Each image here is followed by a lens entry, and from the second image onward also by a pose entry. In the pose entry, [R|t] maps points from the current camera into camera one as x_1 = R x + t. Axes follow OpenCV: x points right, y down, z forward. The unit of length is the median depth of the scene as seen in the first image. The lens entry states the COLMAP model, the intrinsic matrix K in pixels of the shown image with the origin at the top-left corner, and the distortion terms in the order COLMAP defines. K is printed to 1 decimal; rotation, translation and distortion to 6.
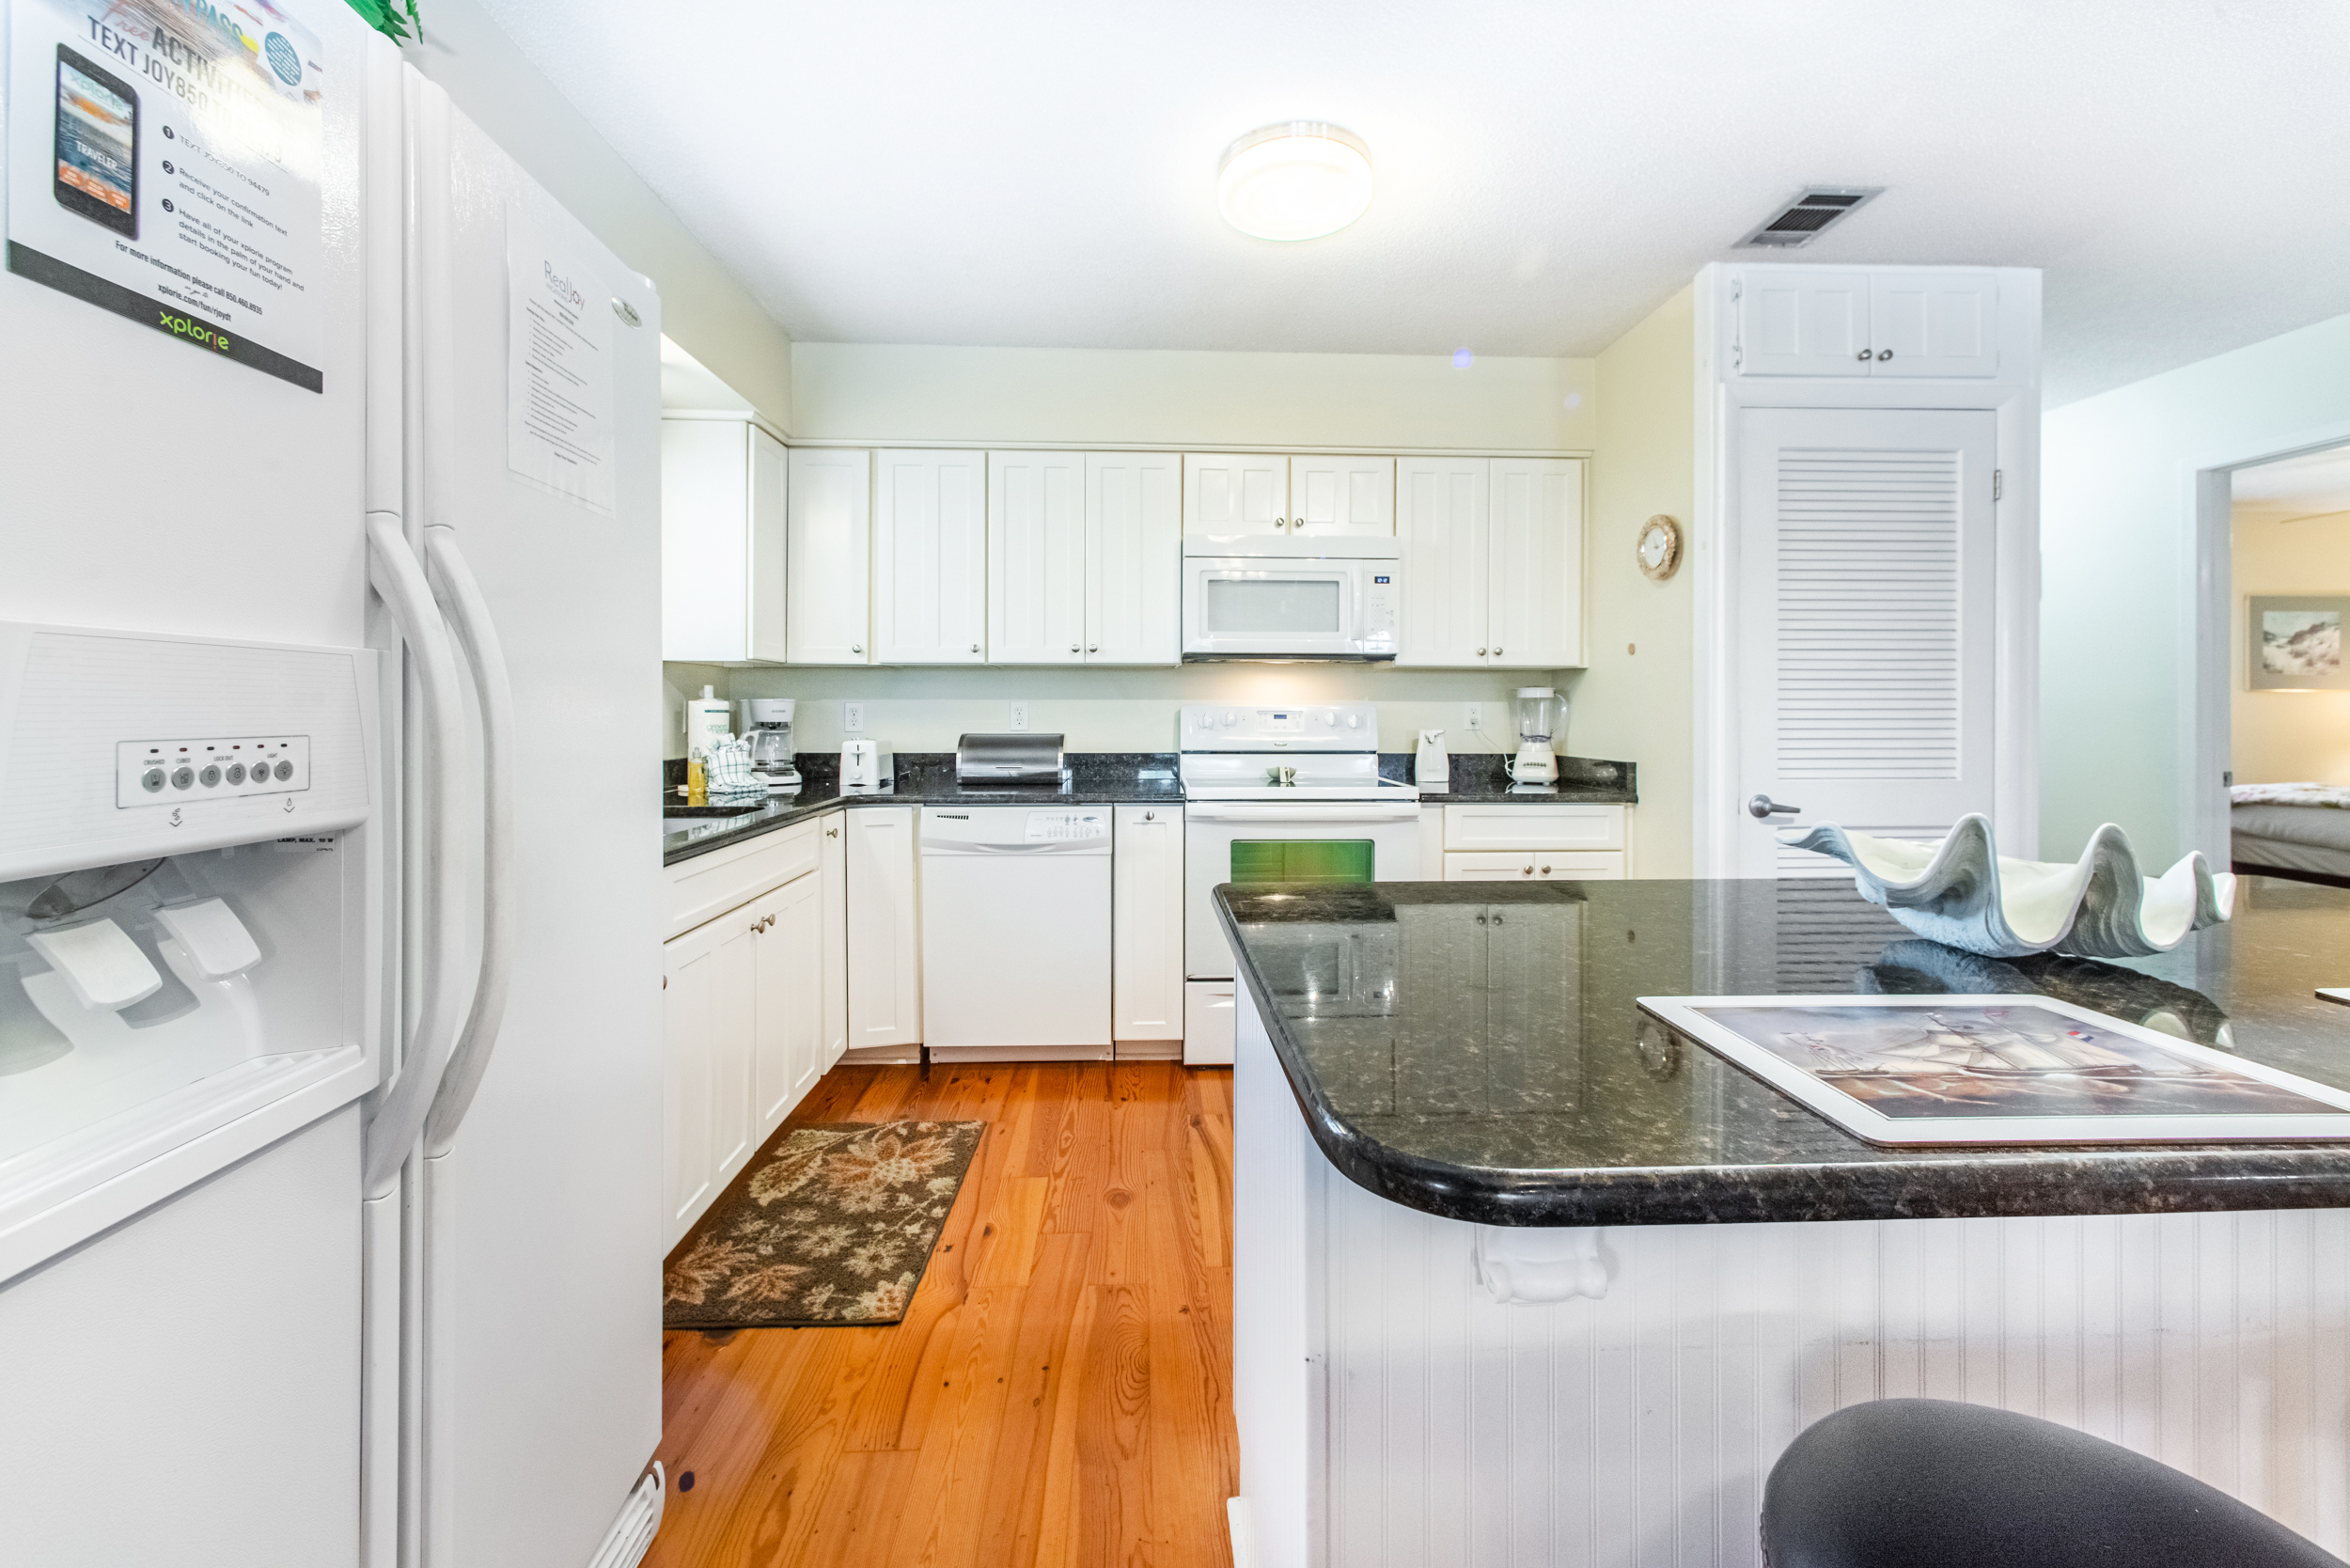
lens RADIAL K [[969.2, 0, 1171.2], [0, 969.2, 714.8], [0, 0, 1]] dist [0.007998, -0.000275]
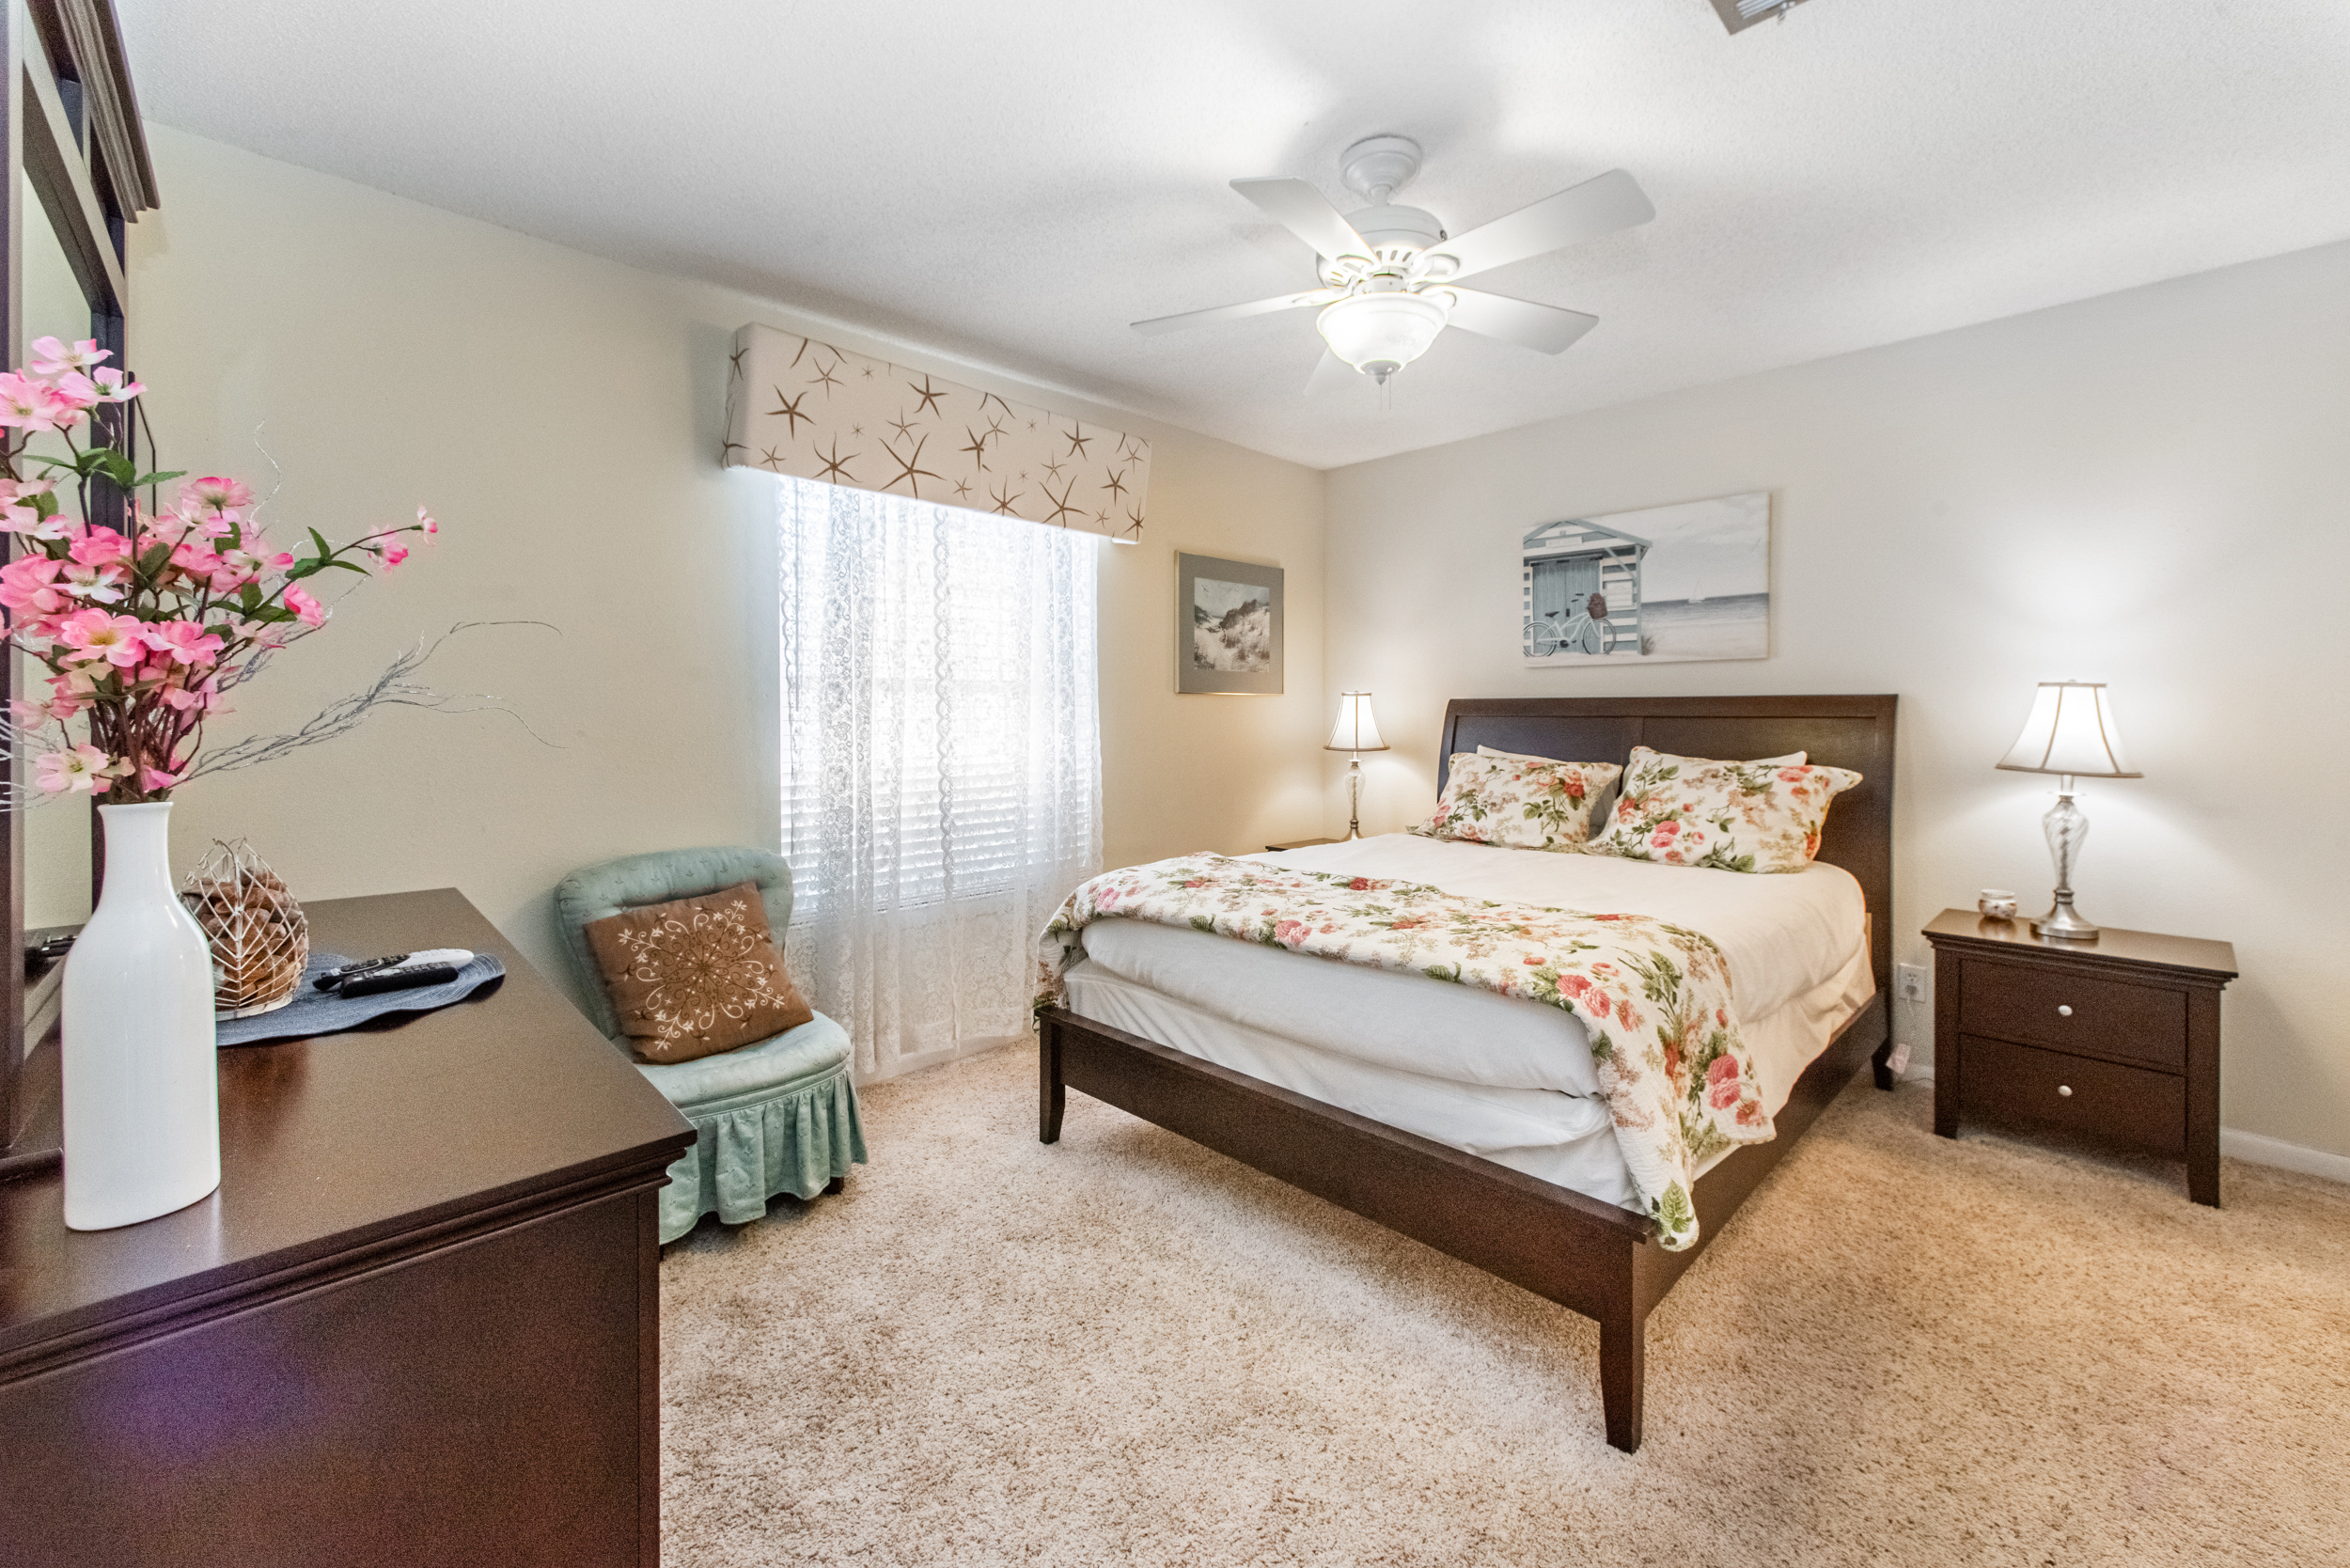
lens RADIAL K [[969.2, 0, 1160.0], [0, 969.2, 720.3], [0, 0, 1]] dist [0.007998, -0.000275]
pose [[0.760148, -0.005046, 0.649730, 0.654399], [0.000390, 0.999973, 0.007309, -0.010380], [-0.649750, -0.005302, 0.760130, 0.497368]]
